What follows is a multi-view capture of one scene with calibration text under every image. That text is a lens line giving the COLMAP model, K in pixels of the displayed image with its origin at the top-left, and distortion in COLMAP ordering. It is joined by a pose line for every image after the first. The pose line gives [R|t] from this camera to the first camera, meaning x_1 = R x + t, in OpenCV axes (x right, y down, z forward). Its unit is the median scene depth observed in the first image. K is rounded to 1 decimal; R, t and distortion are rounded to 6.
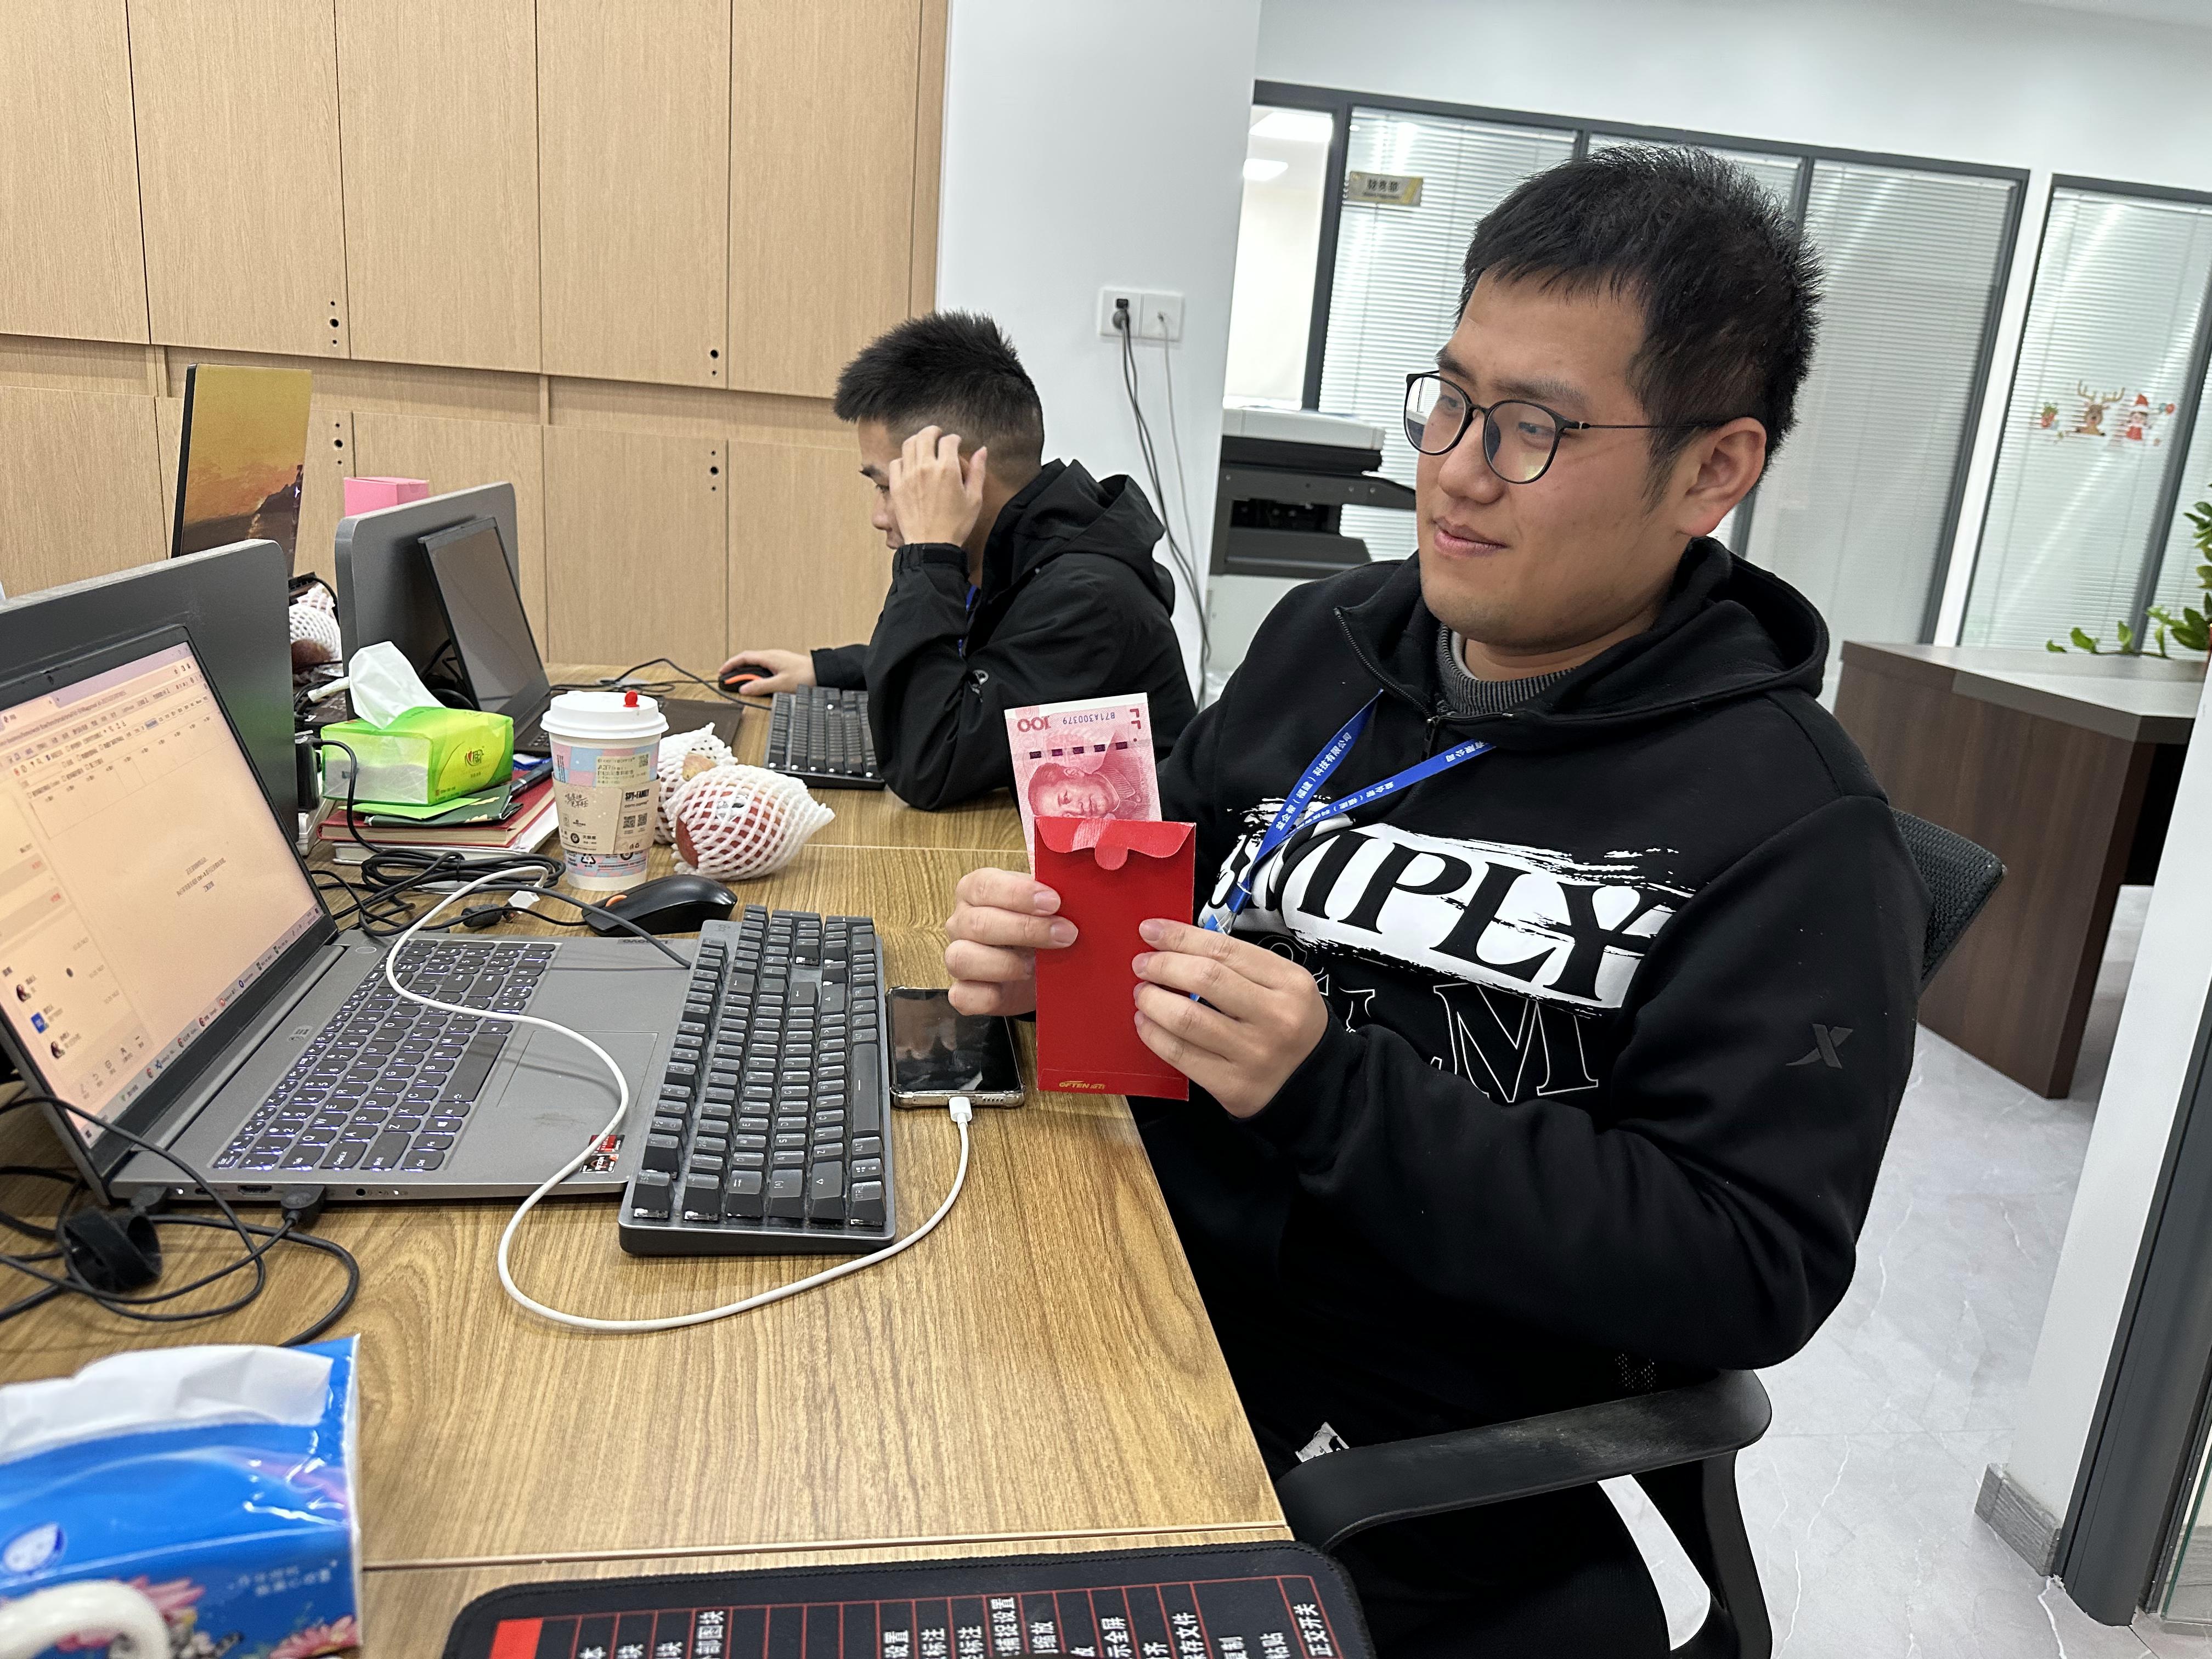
lens RADIAL K [[1553.5, 0, 1107.6], [0, 1553.5, 840.4], [0, 0, 1]] dist [0.002486, -0.008000]
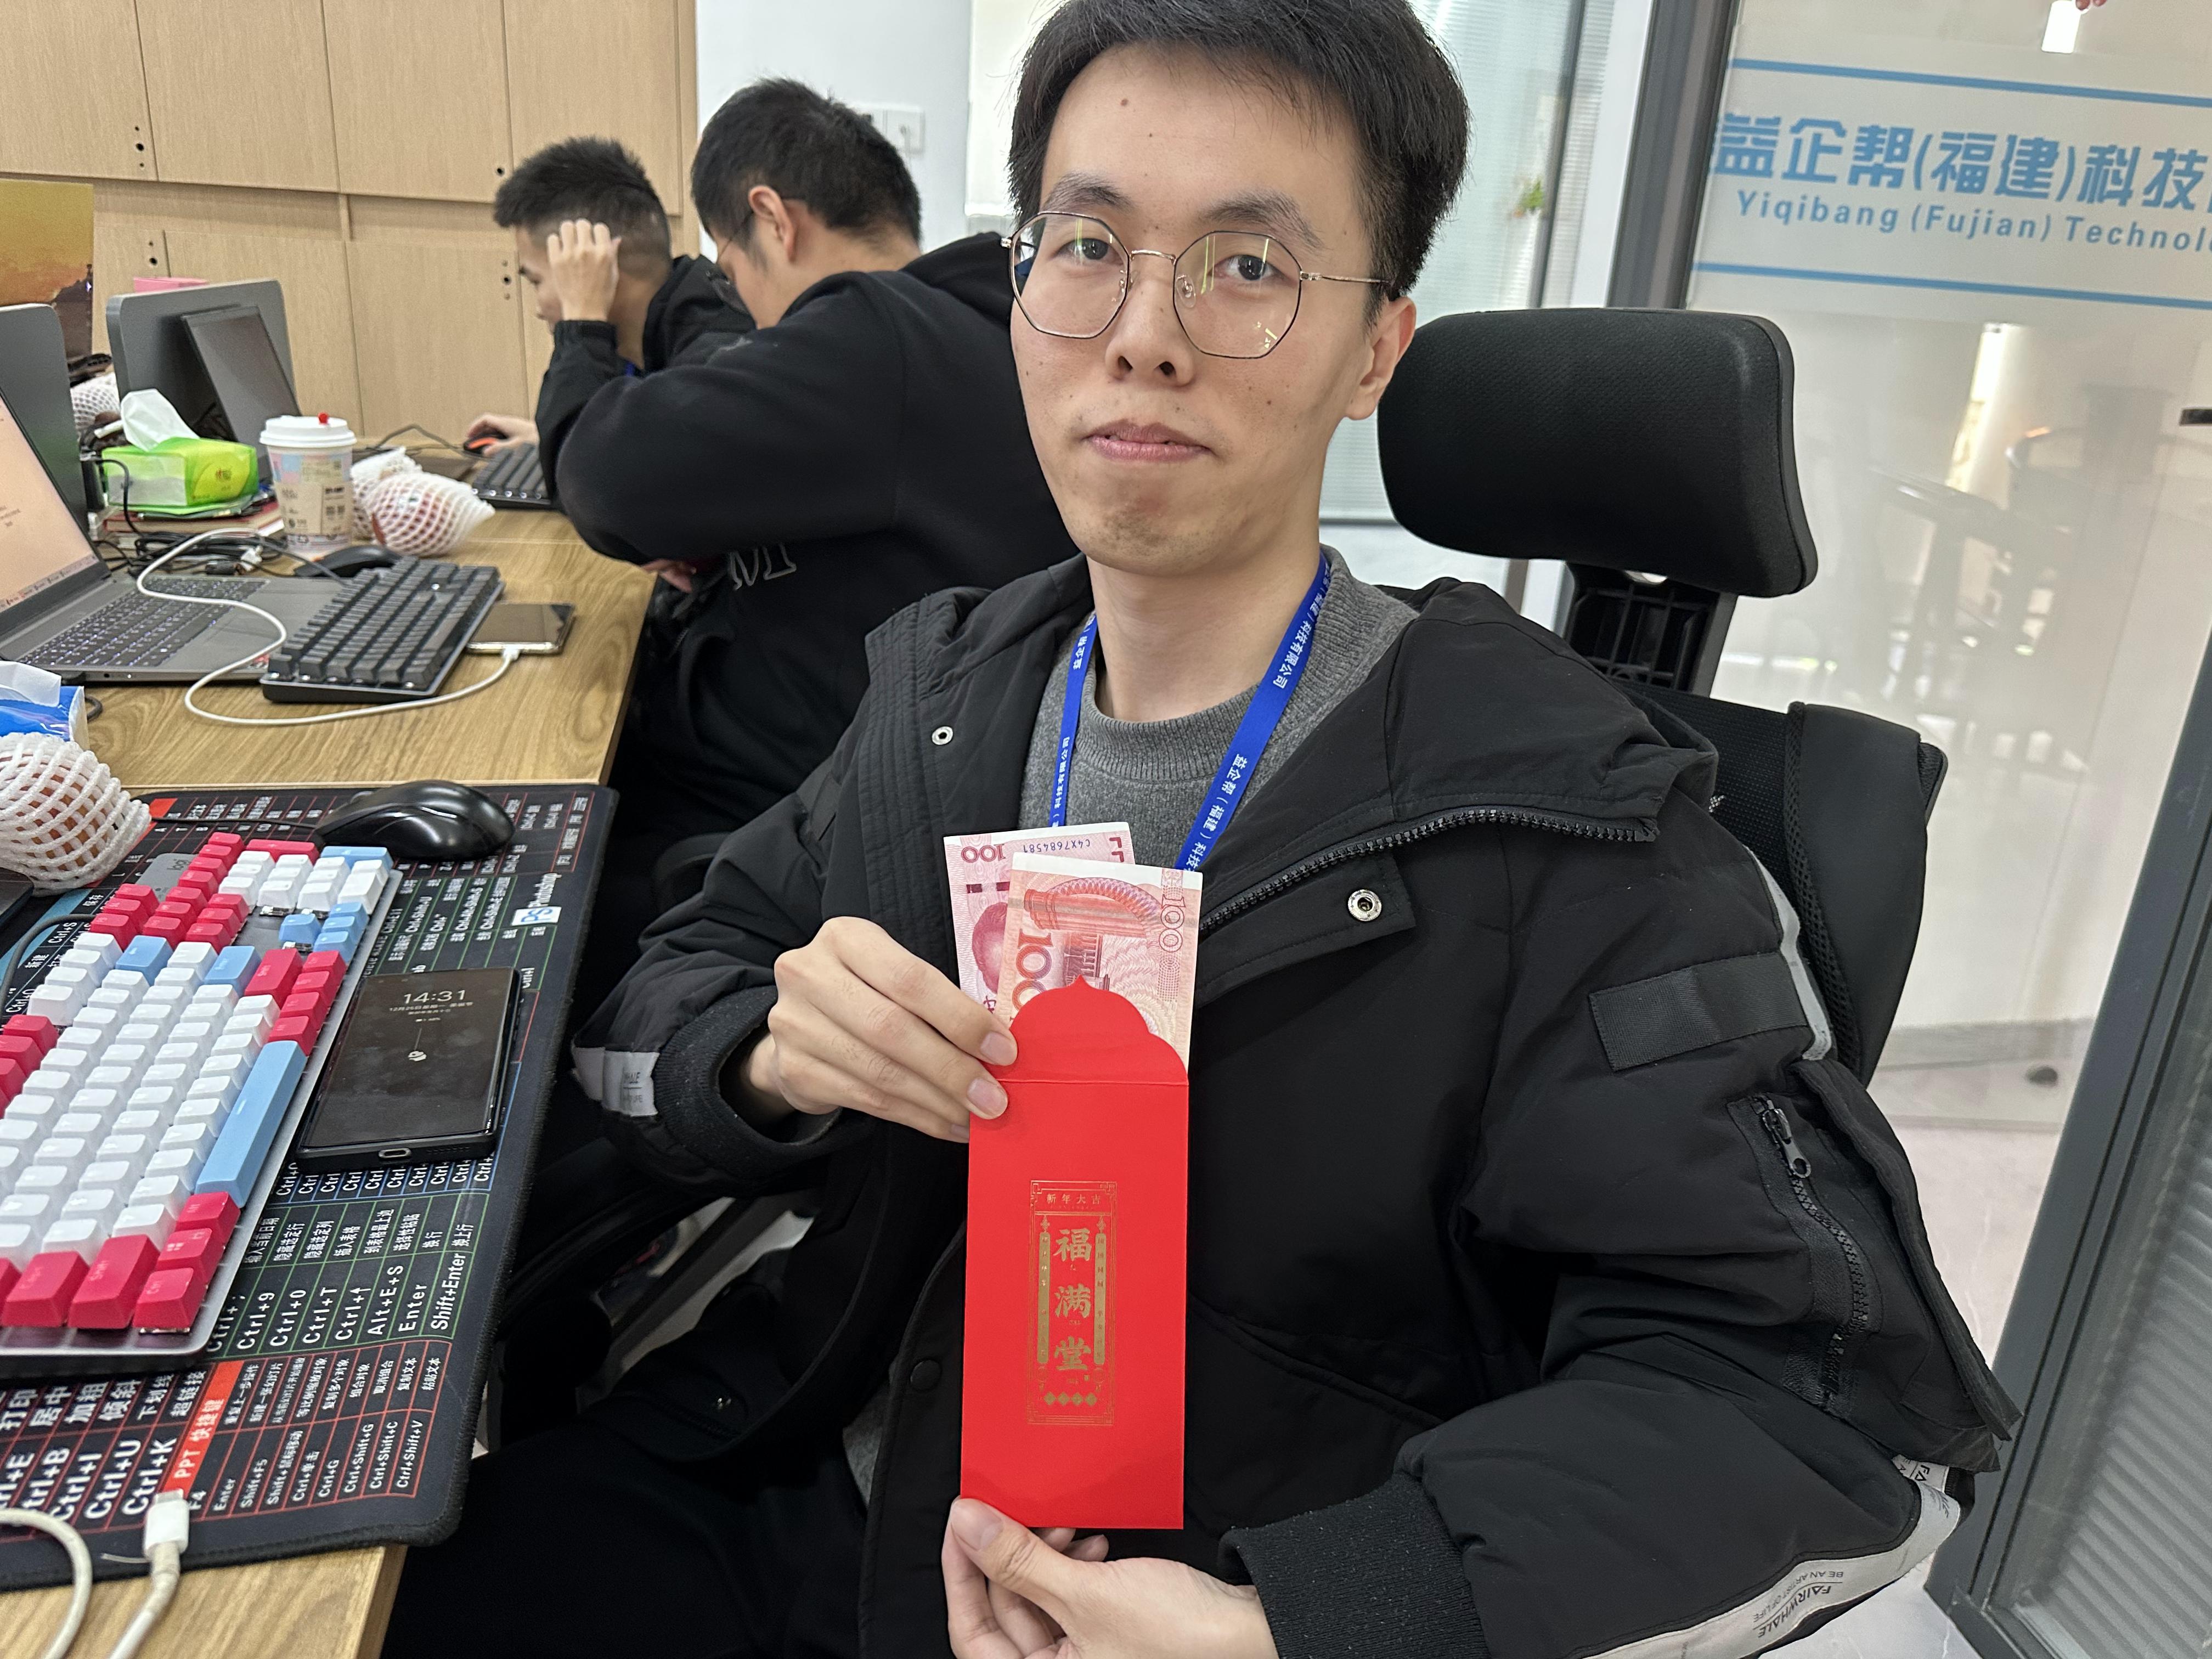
lens RADIAL K [[1612.2, 0, 1106.0], [0, 1612.2, 829.5], [0, 0, 1]] dist [0.004529, -0.003273]
pose [[0.999114, -0.028439, 0.031027, 0.317954], [0.025741, 0.996123, 0.084119, 0.160946], [-0.033298, -0.083245, 0.995973, -0.464495]]
